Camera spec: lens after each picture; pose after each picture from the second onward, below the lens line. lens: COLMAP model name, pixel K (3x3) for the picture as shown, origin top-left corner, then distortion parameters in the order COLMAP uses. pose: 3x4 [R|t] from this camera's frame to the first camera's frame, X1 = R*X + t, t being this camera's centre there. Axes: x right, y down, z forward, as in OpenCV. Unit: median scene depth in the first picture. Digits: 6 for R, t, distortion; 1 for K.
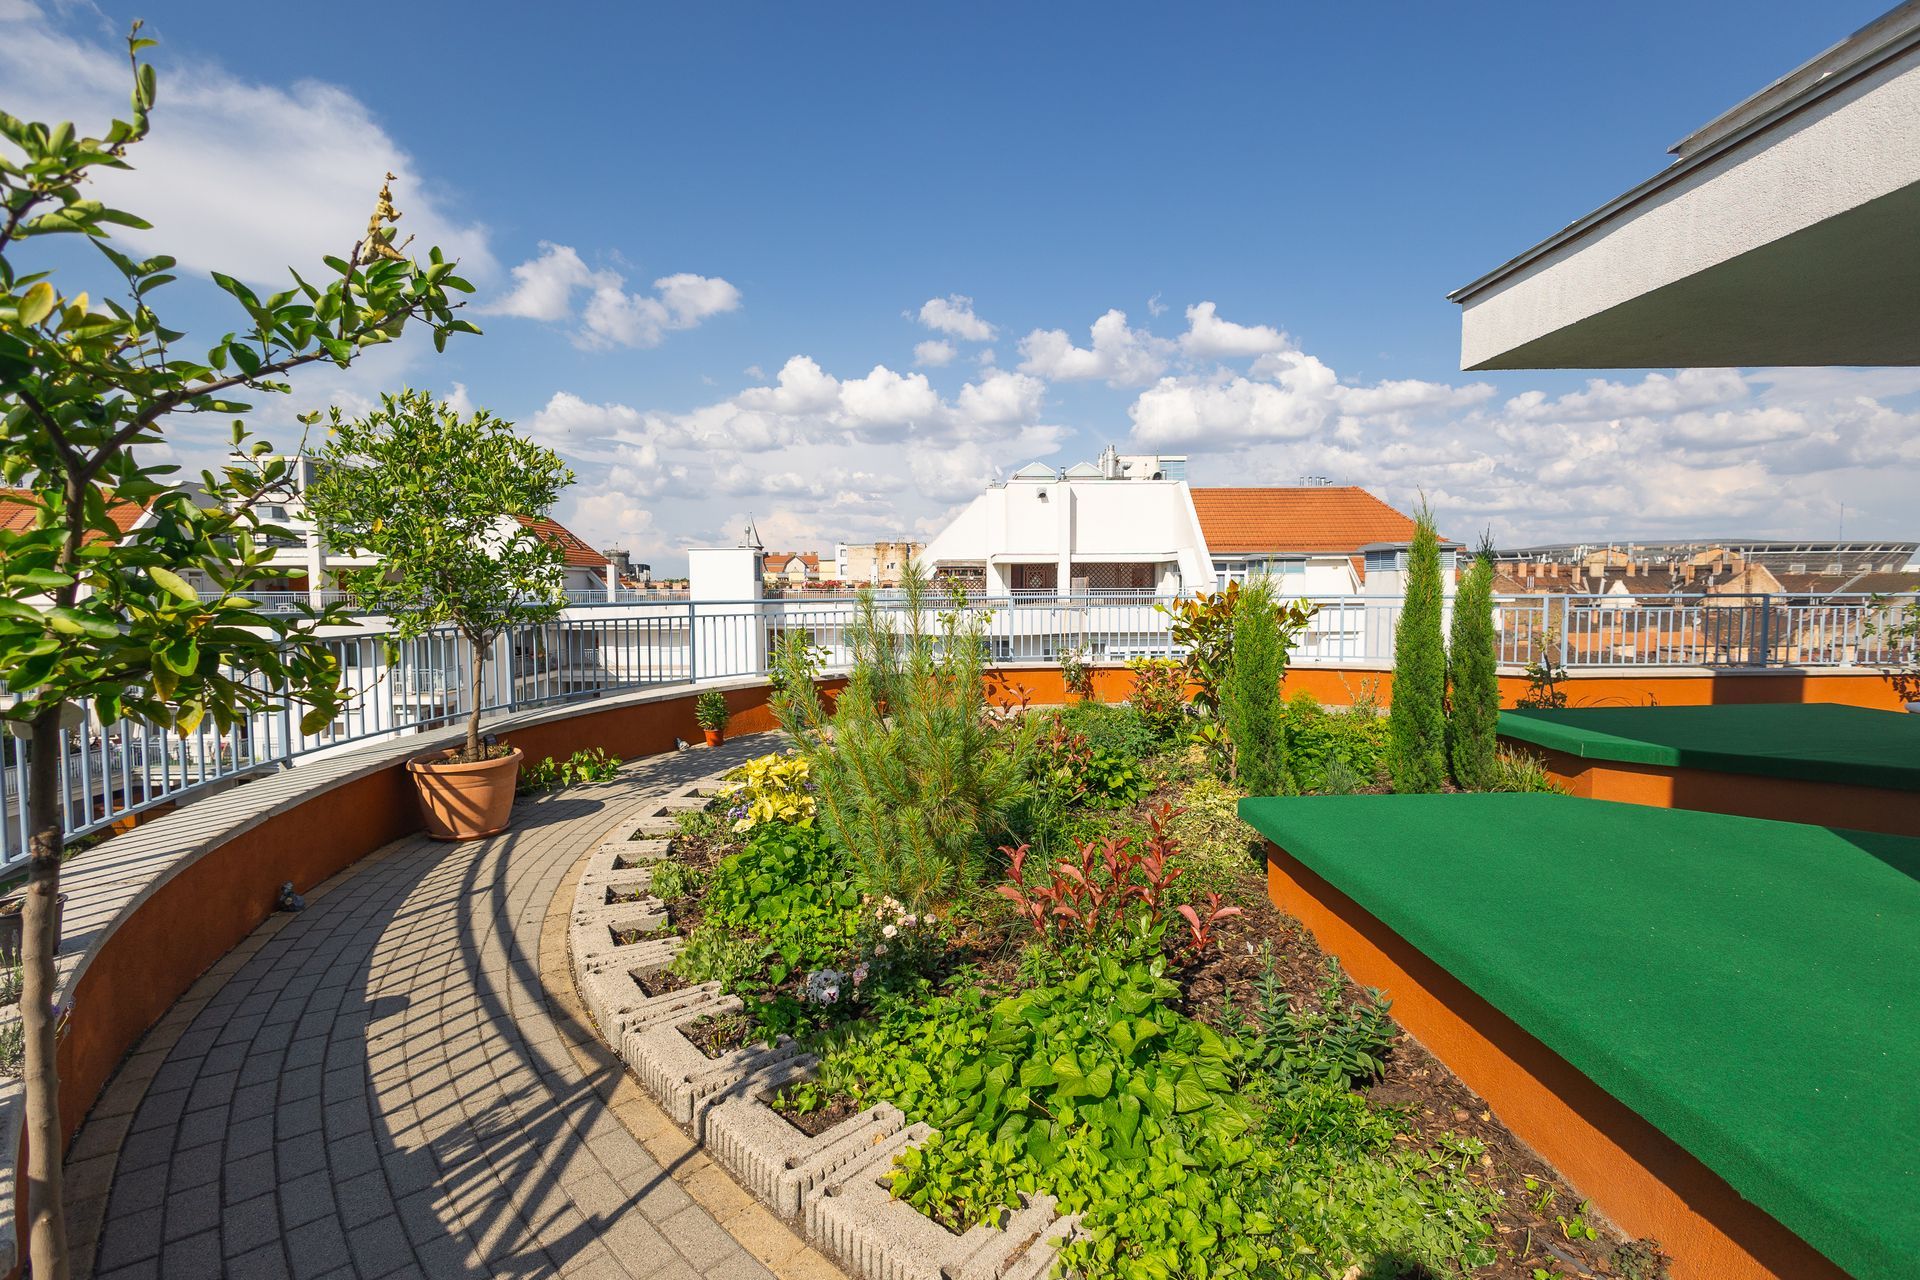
lens RADIAL K [[902.1, 0, 951.6], [0, 902.1, 626.5], [0, 0, 1]] dist [-0.001857, -0.001495]
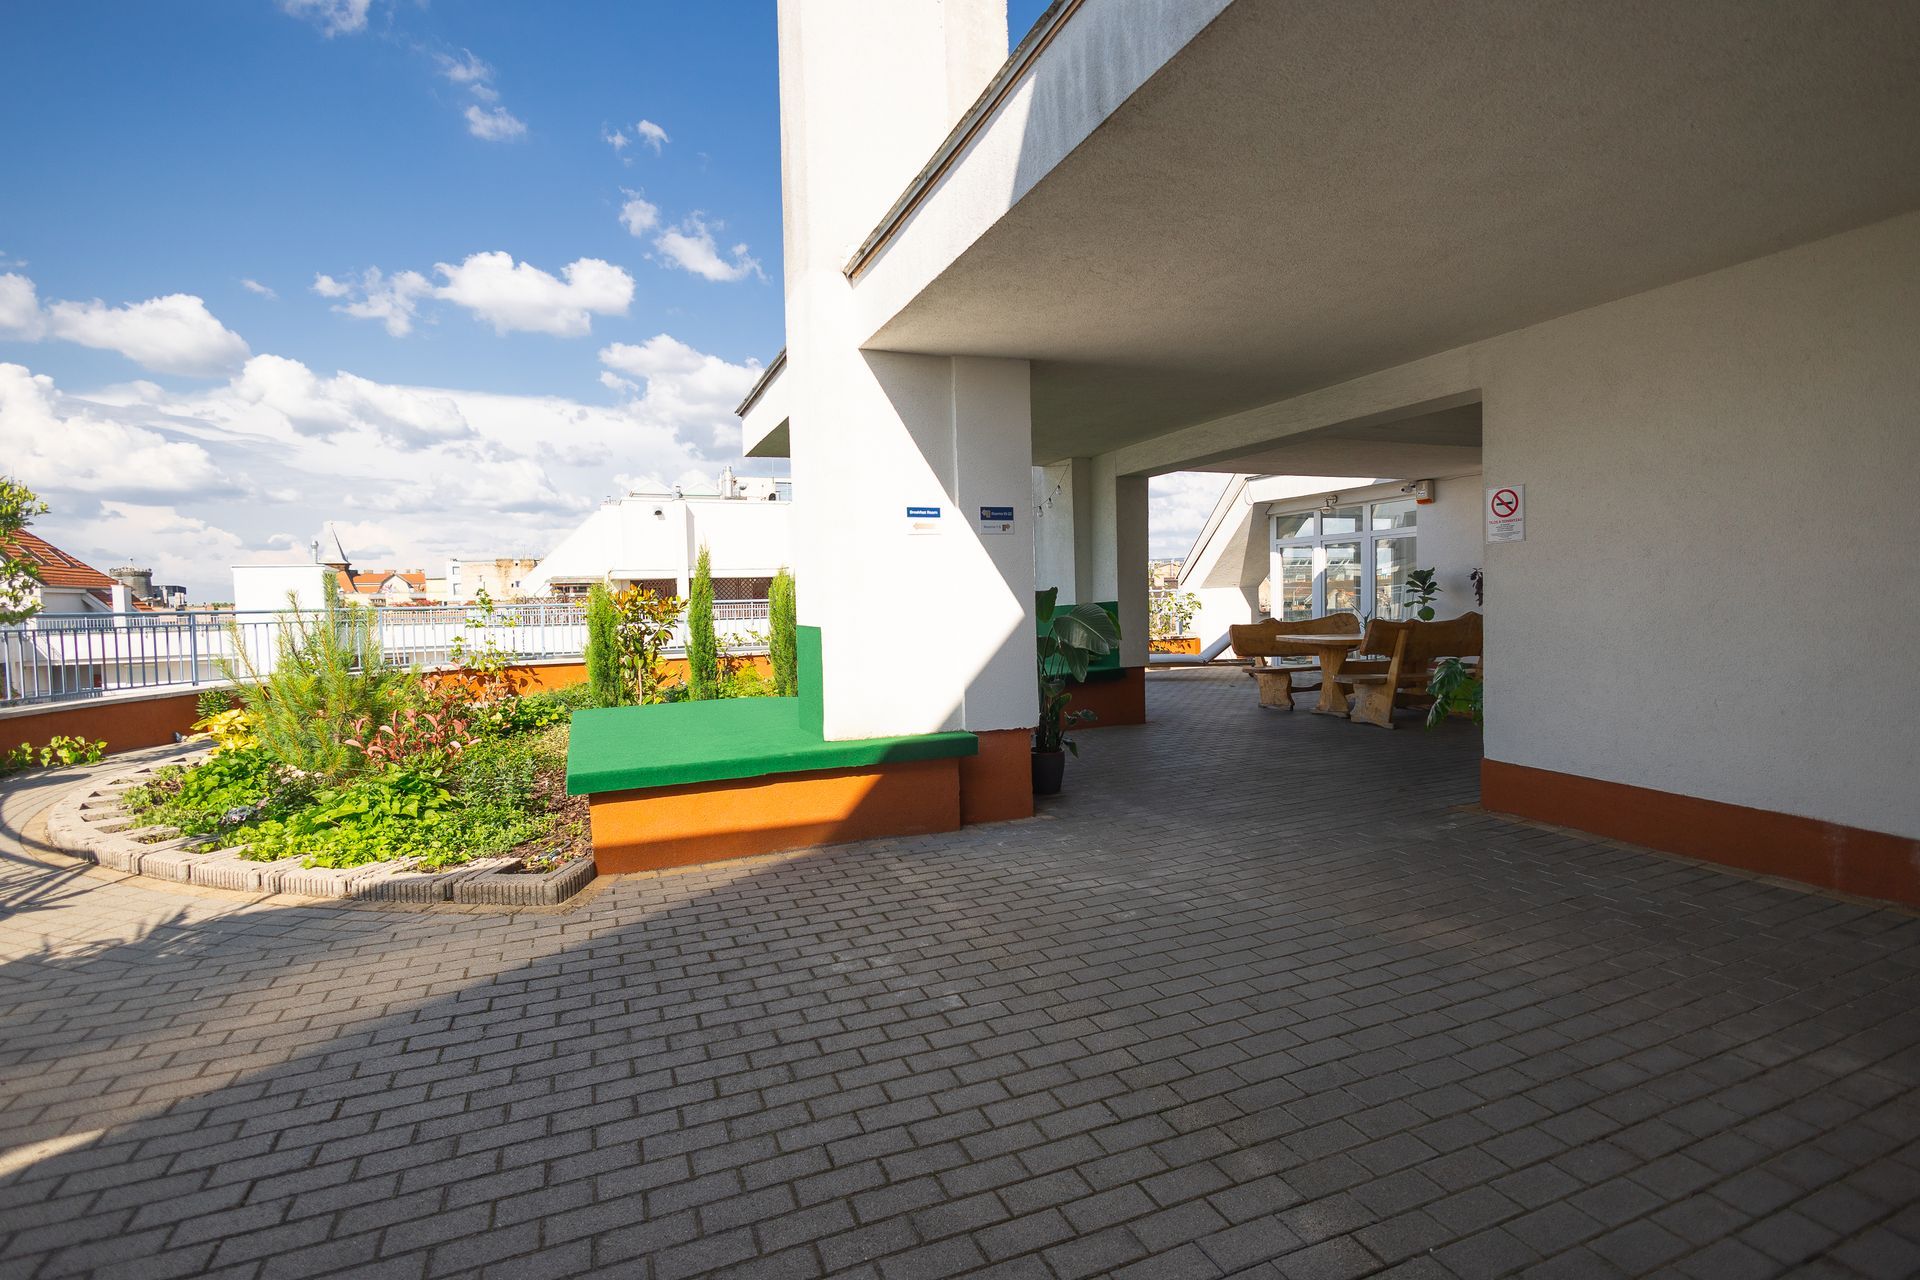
lens RADIAL K [[879.3, 0, 950.7], [0, 879.3, 647.6], [0, 0, 1]] dist [0.015917, -0.003155]
pose [[0.925970, -0.040151, 0.375456, 0.313949], [0.037174, 0.999194, 0.015175, 0.063908], [-0.375763, -0.000094, 0.926716, -0.692649]]
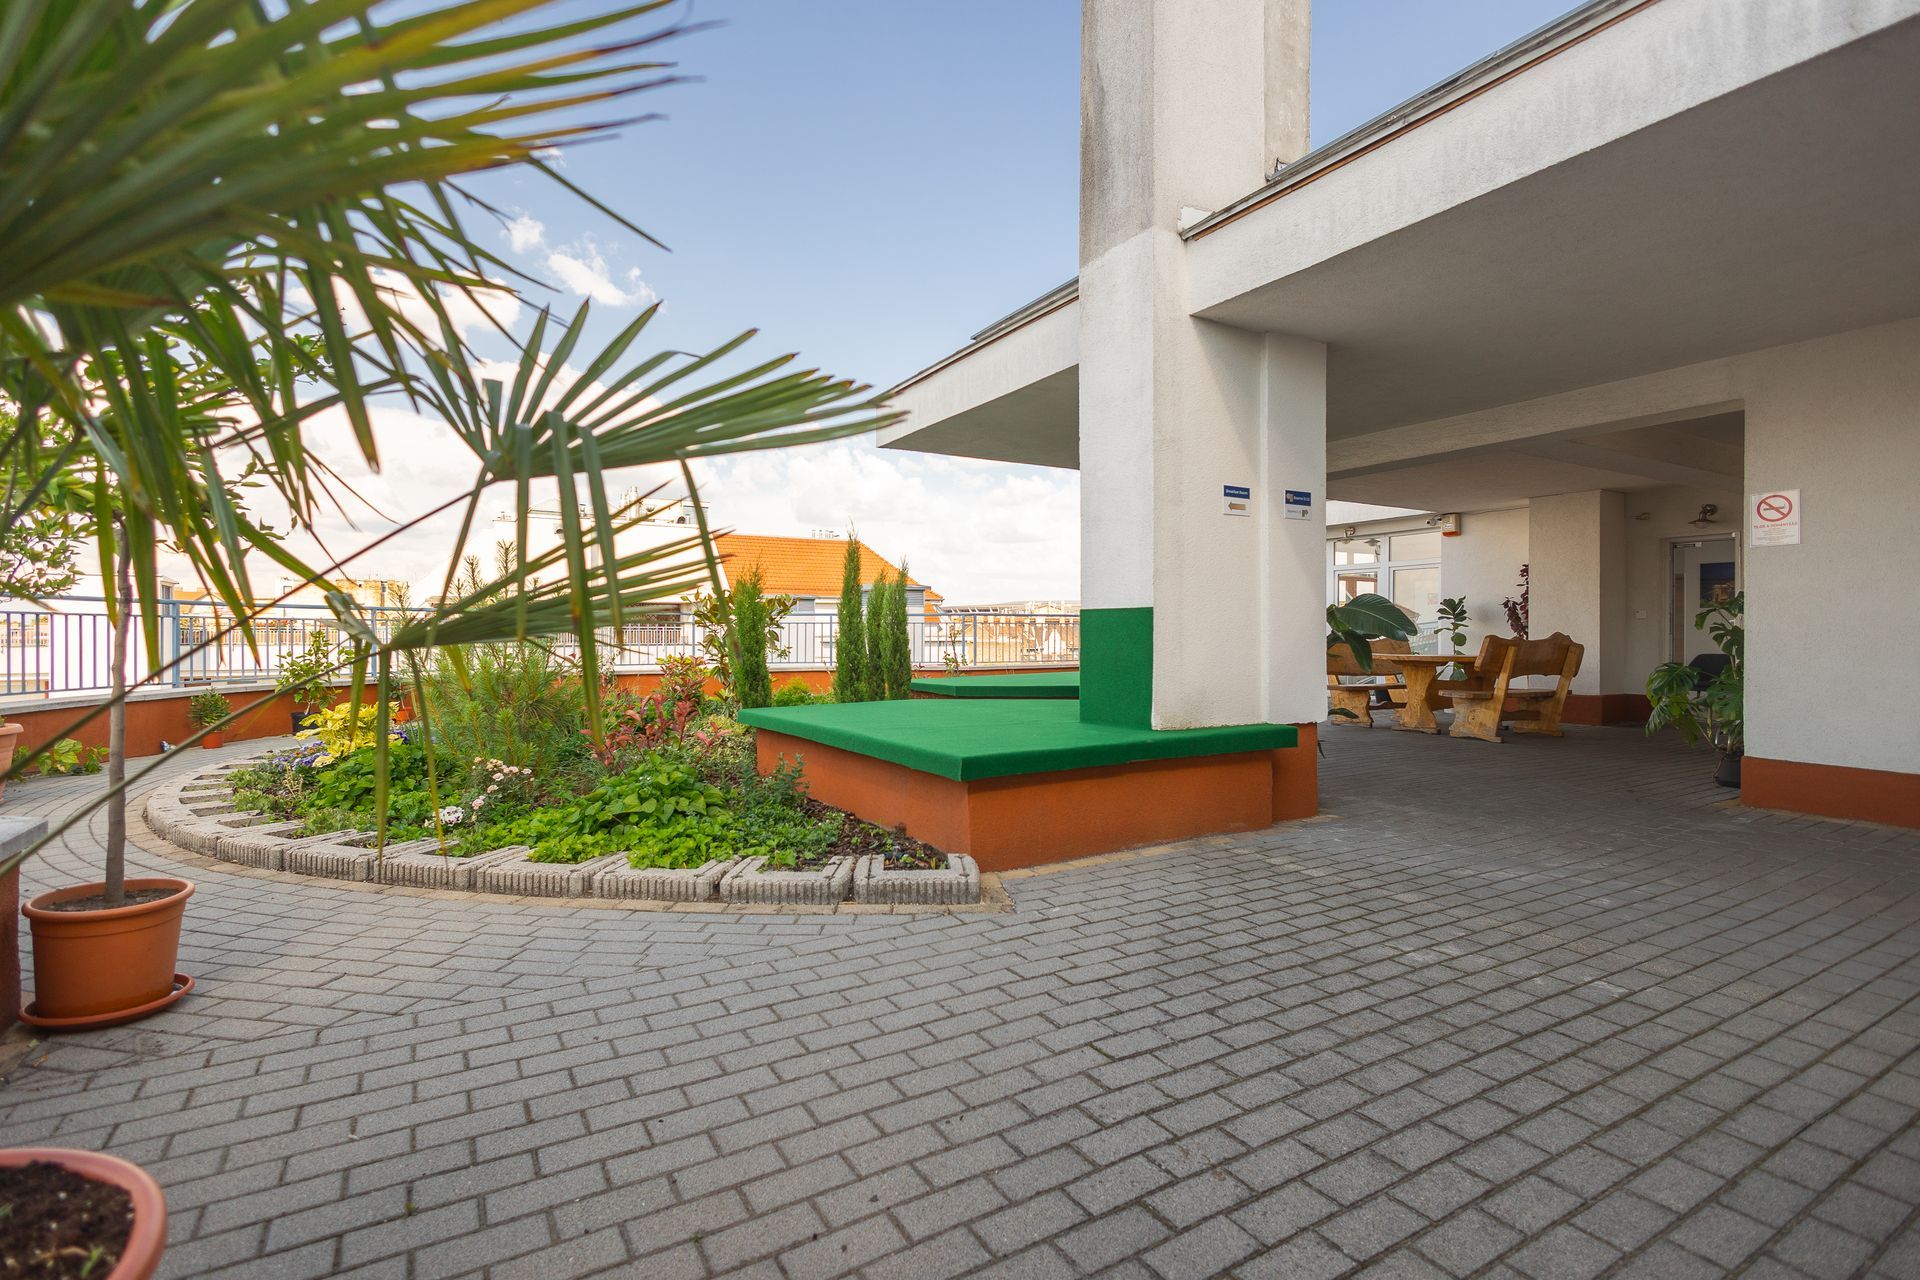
lens RADIAL K [[879.3, 0, 959.6], [0, 879.3, 646.9], [0, 0, 1]] dist [0.015917, -0.003155]
pose [[0.863657, -0.005081, 0.504054, -0.092063], [0.019771, 0.999521, -0.023801, 0.110548], [-0.503692, 0.030522, 0.863344, -0.410117]]
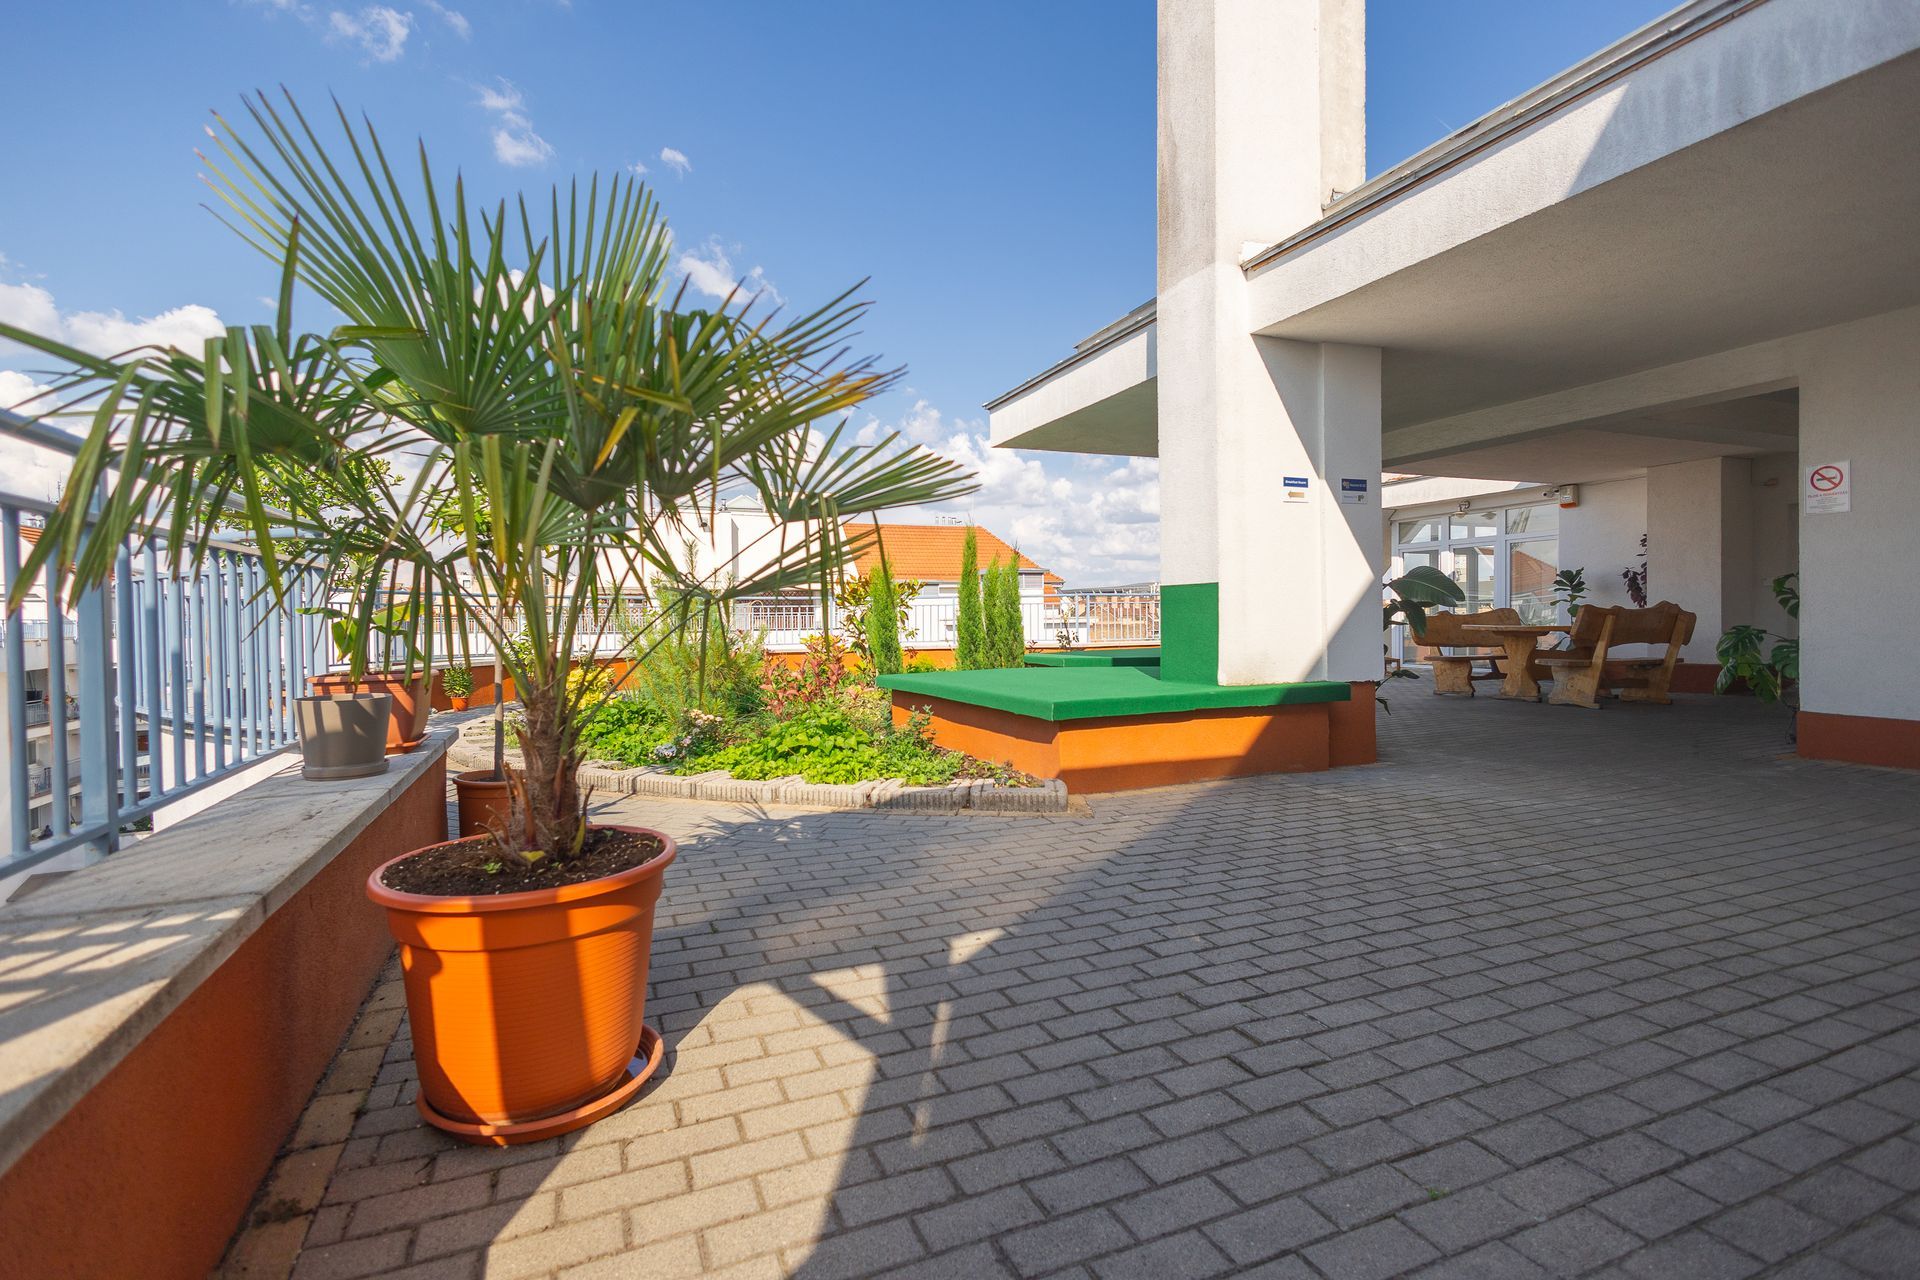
lens RADIAL K [[879.3, 0, 967.0], [0, 879.3, 633.6], [0, 0, 1]] dist [0.015917, -0.003155]
pose [[0.922201, -0.016966, 0.386340, -0.168422], [0.028209, 0.999327, -0.023451, 0.132366], [-0.385682, 0.032524, 0.922058, -0.609875]]
